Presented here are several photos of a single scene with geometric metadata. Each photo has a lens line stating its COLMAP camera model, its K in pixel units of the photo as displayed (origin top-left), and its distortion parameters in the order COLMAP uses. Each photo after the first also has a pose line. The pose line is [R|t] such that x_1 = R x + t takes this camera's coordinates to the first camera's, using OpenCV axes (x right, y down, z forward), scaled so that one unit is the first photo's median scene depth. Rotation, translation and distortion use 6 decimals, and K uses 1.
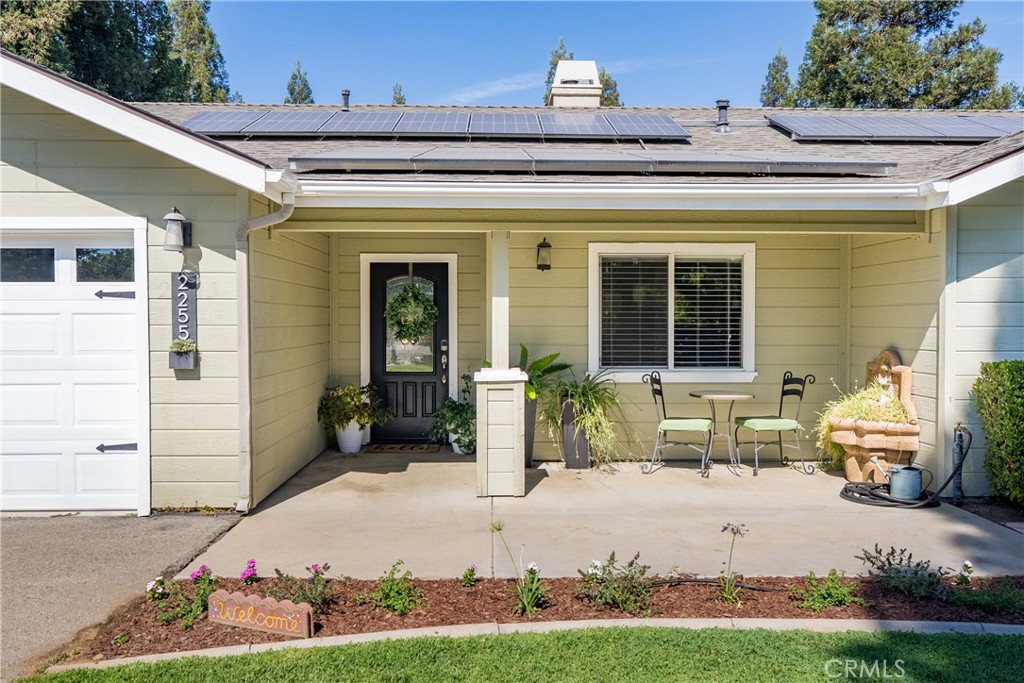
lens RADIAL K [[833.1, 0, 512.0], [0, 833.1, 341.5], [0, 0, 1]] dist [-0.005384, 0.001382]
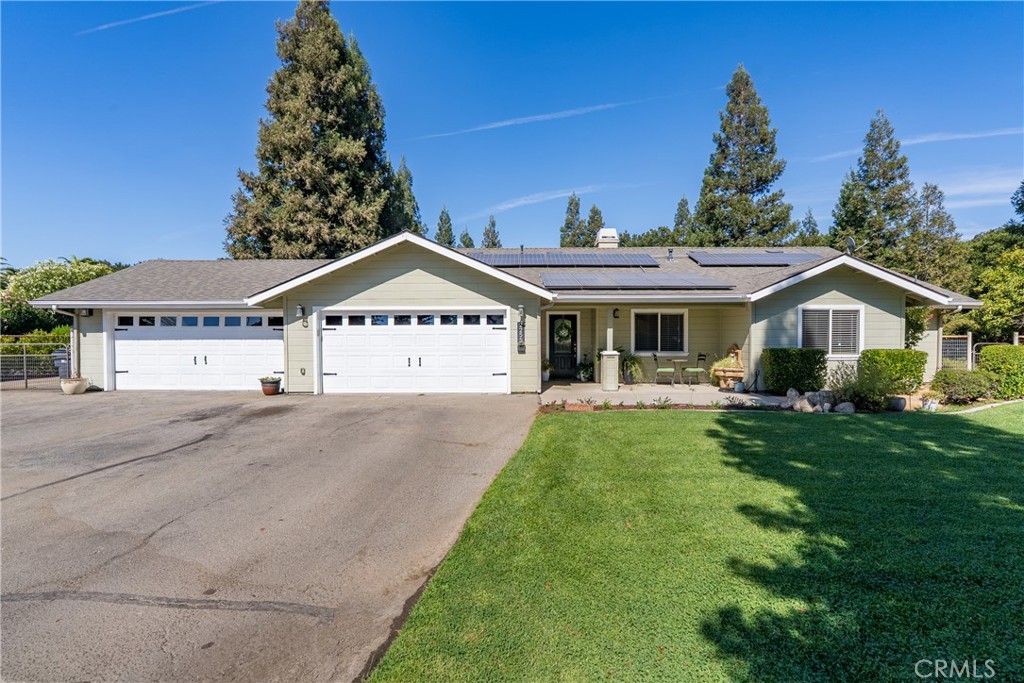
lens RADIAL K [[462.8, 0, 512.0], [0, 462.8, 341.5], [0, 0, 1]] dist [-0.011584, 0.005311]
pose [[0.999297, -0.001303, -0.037479, -0.292272], [0.001227, 0.999997, -0.002064, -0.000096], [0.037482, 0.002017, 0.999295, -0.709035]]
